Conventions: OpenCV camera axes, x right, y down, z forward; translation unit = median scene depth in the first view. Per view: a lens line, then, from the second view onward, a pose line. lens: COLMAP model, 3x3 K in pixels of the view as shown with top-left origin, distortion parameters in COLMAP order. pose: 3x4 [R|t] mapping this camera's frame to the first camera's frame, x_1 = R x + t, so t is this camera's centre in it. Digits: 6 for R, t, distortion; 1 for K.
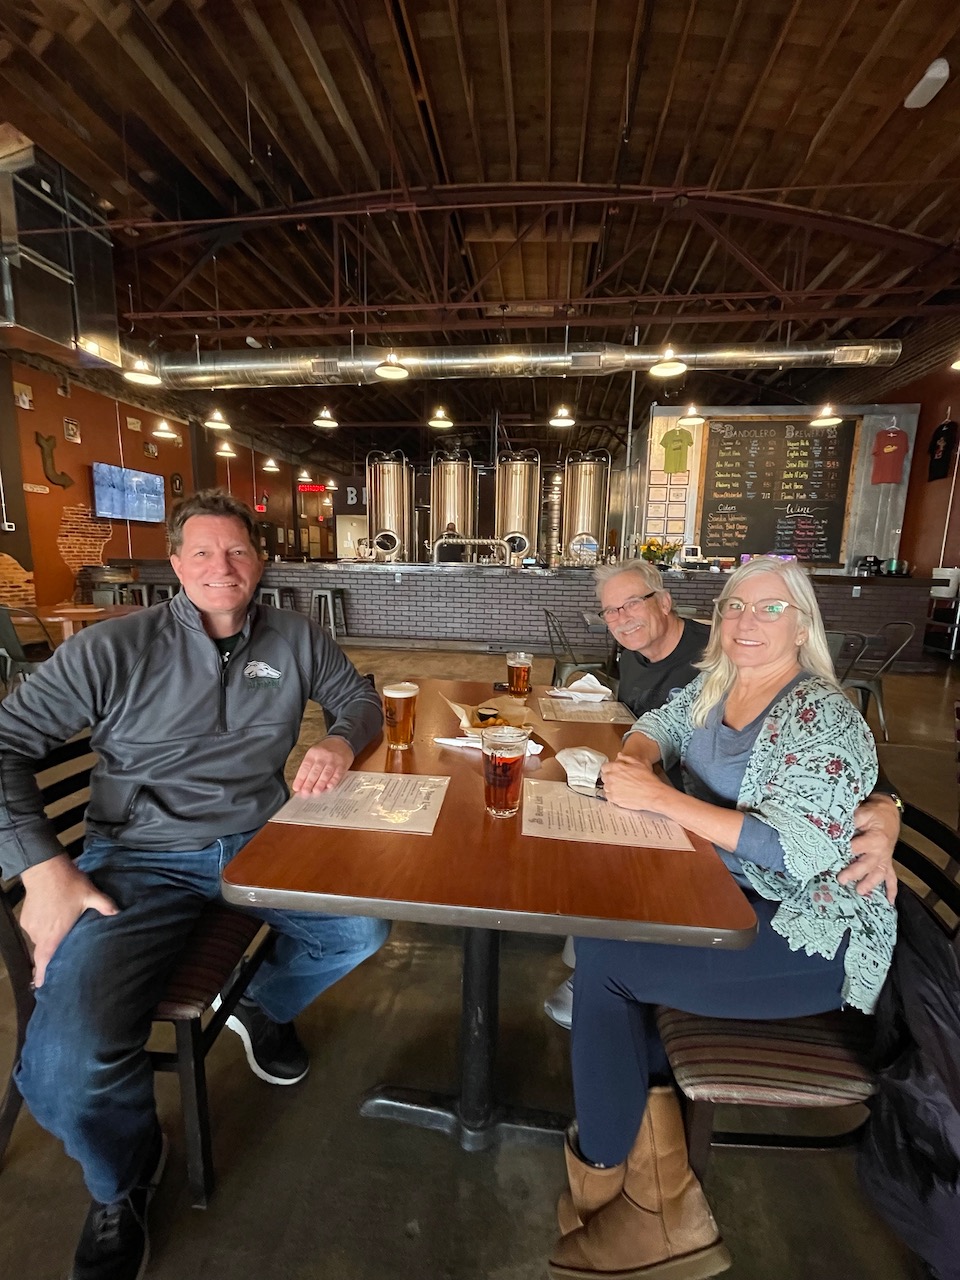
lens RADIAL K [[513.7, 0, 476.1], [0, 513.7, 640.5], [0, 0, 1]] dist [-0.000862, 0.000082]
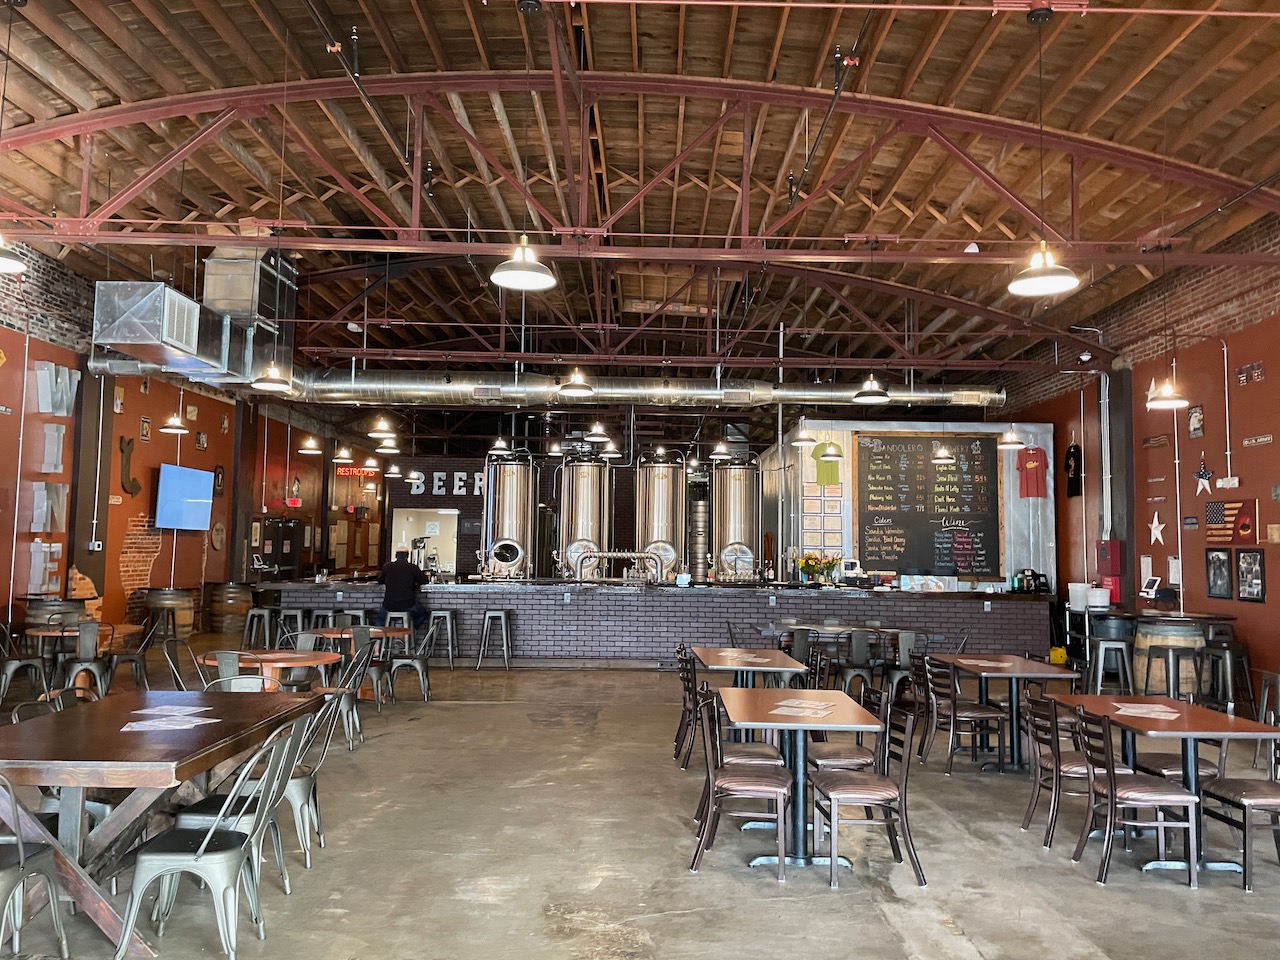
lens RADIAL K [[966.2, 0, 641.6], [0, 966.2, 476.4], [0, 0, 1]] dist [0.080815, -0.005649]
pose [[0.991334, 0.003609, 0.131318, -0.208480], [0.026939, 0.972794, -0.230100, 0.071859], [-0.128576, 0.231644, 0.964266, -0.742921]]
